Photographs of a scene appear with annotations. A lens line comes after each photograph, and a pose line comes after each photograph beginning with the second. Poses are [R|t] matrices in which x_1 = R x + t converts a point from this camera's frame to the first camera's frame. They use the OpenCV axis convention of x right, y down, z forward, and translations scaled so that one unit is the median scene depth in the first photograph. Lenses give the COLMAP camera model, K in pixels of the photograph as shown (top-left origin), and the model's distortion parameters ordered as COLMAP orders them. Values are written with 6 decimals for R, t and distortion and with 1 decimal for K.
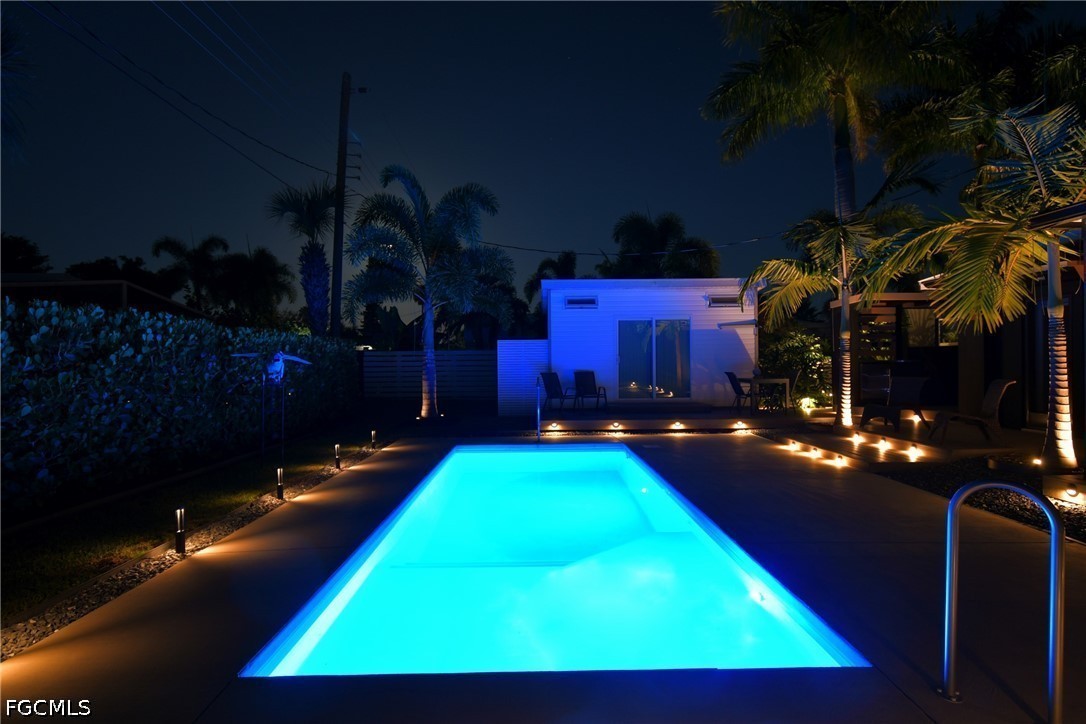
lens RADIAL K [[530.4, 0, 545.7], [0, 530.4, 361.7], [0, 0, 1]] dist [0.002151, -0.000564]
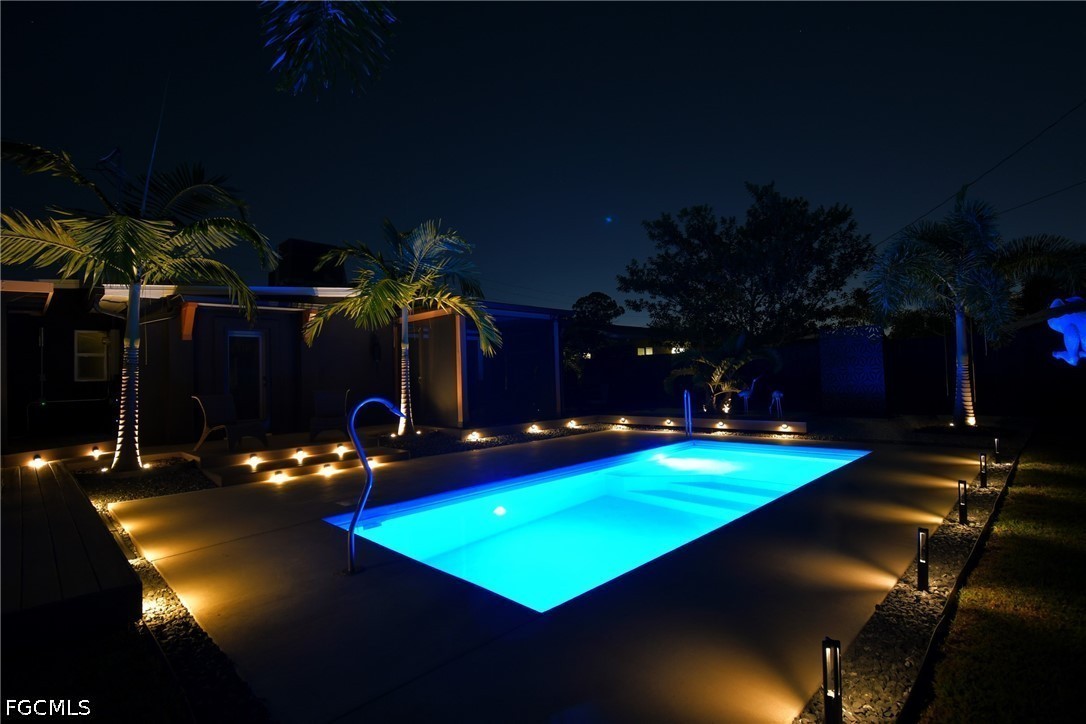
lens RADIAL K [[517.9, 0, 543.0], [0, 517.9, 362.0], [0, 0, 1]] dist [-0.000130, -0.000357]
pose [[-0.695120, 0.050135, 0.717144, -0.296293], [0.034323, 0.998742, -0.036552, 0.018559], [-0.718074, -0.000793, -0.695966, 0.938269]]
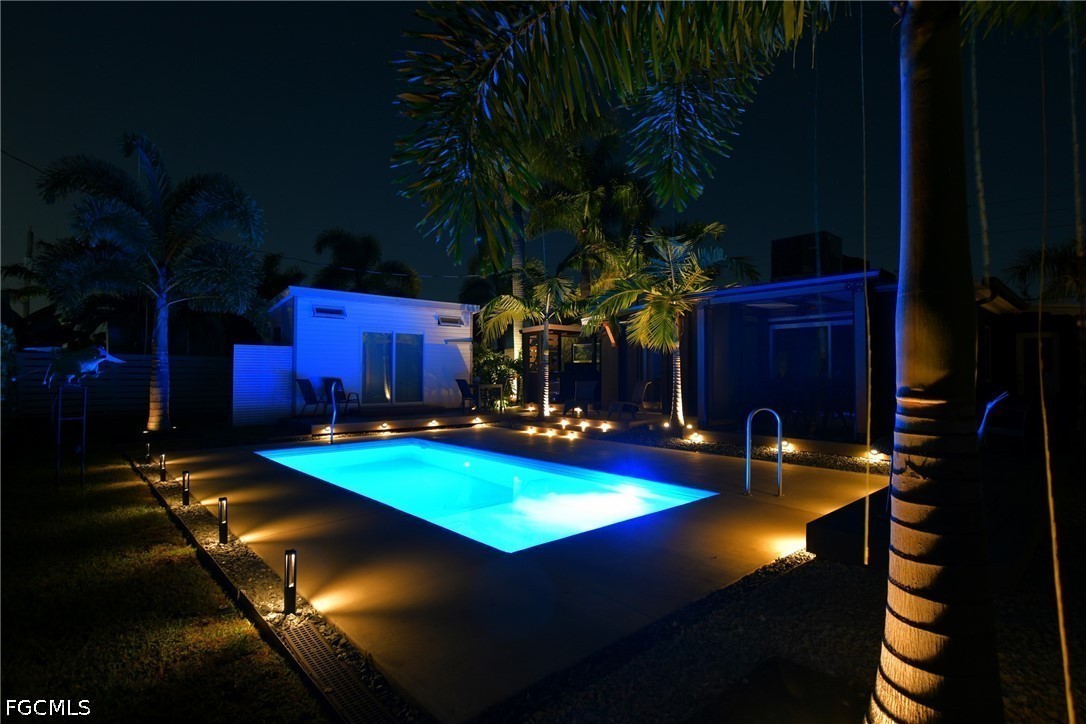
lens RADIAL K [[521.3, 0, 543.0], [0, 521.3, 362.0], [0, 0, 1]] dist [0.000601, -0.000089]
pose [[0.756697, 0.025946, 0.653250, -0.307204], [-0.008073, 0.999507, -0.030347, 0.014951], [-0.653716, 0.017689, 0.756534, -0.047951]]
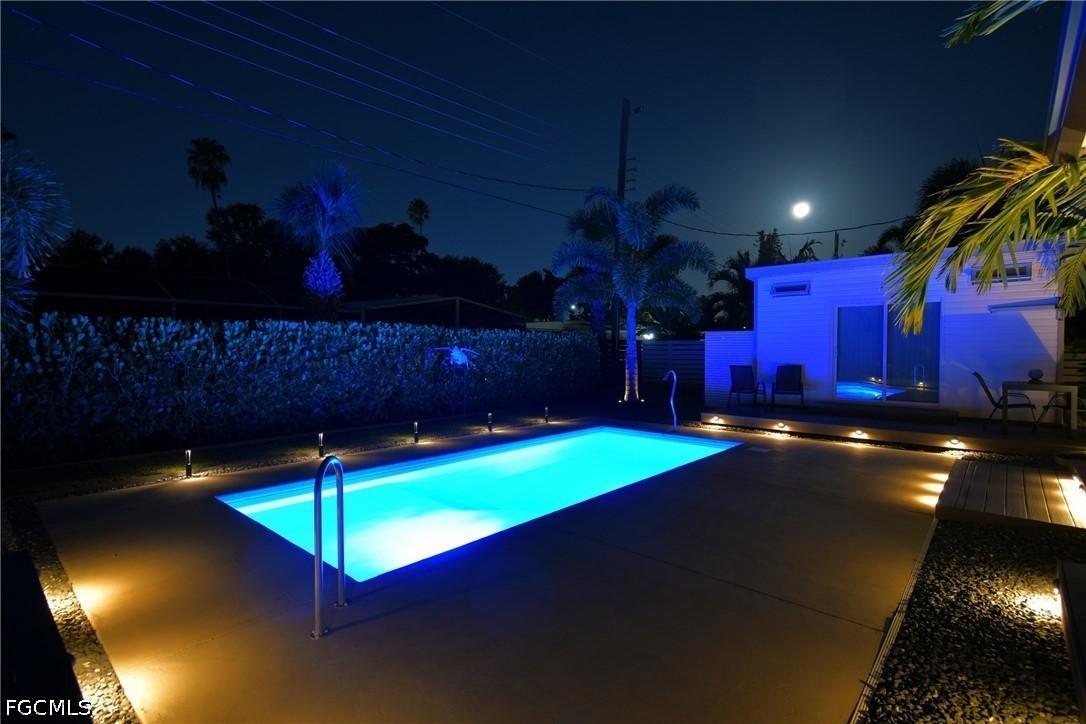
lens RADIAL K [[517.9, 0, 543.0], [0, 517.9, 362.0], [0, 0, 1]] dist [-0.000130, -0.000357]
pose [[0.732899, 0.027253, -0.679791, 0.397520], [-0.006521, 0.999433, 0.033038, -0.015020], [0.680306, -0.019781, 0.732661, 0.064929]]
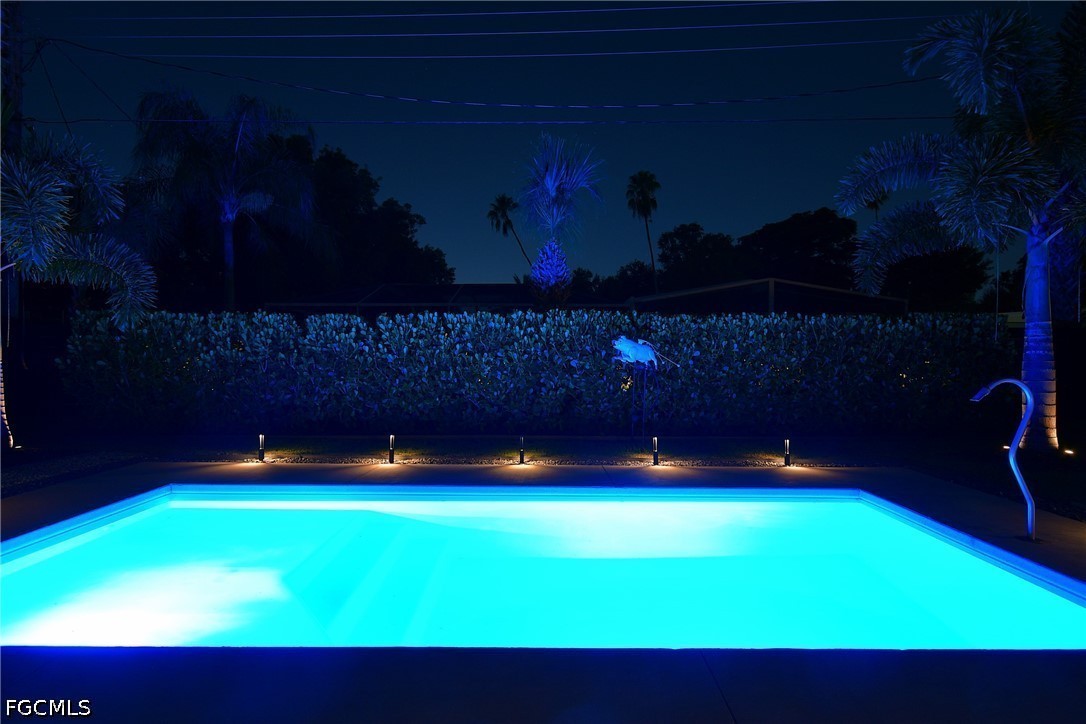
lens RADIAL K [[503.7, 0, 545.5], [0, 503.7, 380.0], [0, 0, 1]] dist [-0.003105, -0.000516]
pose [[-0.025590, 0.054376, -0.998193, 0.297349], [-0.000930, 0.998518, 0.054417, 0.006845], [0.999672, 0.002321, -0.025501, 0.525151]]
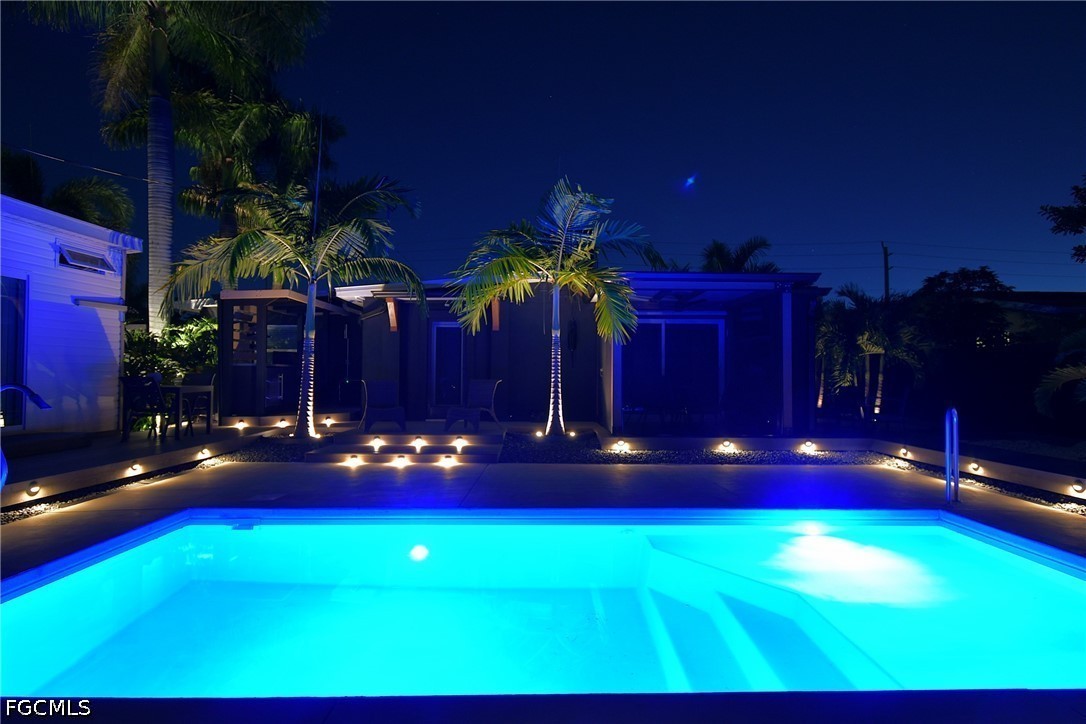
lens RADIAL K [[540.3, 0, 543.0], [0, 540.3, 362.0], [0, 0, 1]] dist [-0.005131, -0.001119]
pose [[0.007136, 0.029500, 0.999539, -0.296609], [-0.006503, 0.999545, -0.029454, 0.018048], [-0.999953, -0.006290, 0.007325, 0.514707]]
